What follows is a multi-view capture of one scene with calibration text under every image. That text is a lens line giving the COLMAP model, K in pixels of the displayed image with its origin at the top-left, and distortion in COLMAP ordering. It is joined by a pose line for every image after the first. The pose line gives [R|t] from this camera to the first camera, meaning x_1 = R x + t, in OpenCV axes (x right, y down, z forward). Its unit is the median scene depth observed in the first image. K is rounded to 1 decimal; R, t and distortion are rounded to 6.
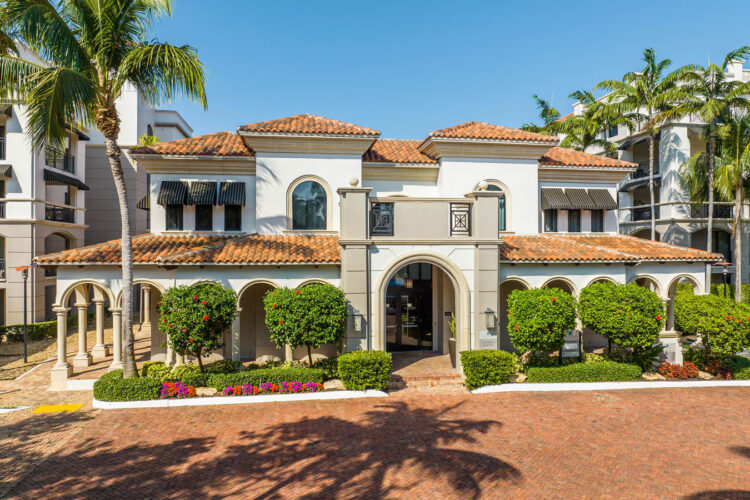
lens RADIAL K [[529.1, 0, 377.5], [0, 529.1, 255.6], [0, 0, 1]] dist [-0.023357, -0.003702]
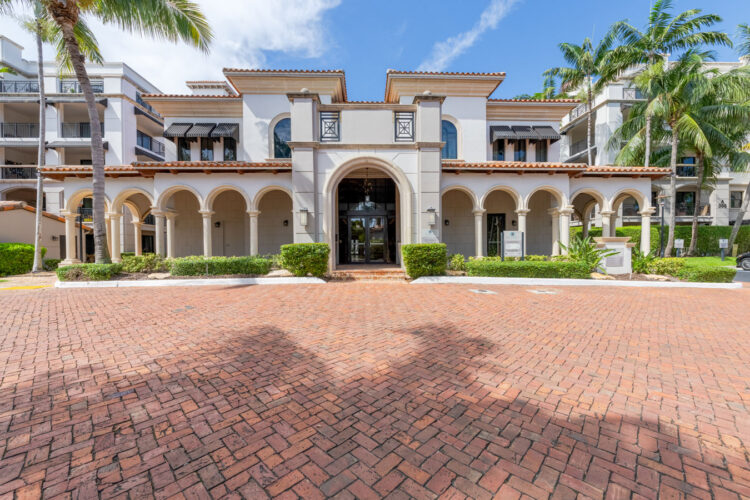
lens RADIAL K [[319.0, 0, 370.3], [0, 319.0, 245.5], [0, 0, 1]] dist [-0.002809, 0.000095]
pose [[0.993900, -0.003751, -0.110224, 0.133670], [0.004310, 0.999979, 0.004830, 0.143971], [0.110204, -0.005275, 0.993895, 0.292428]]
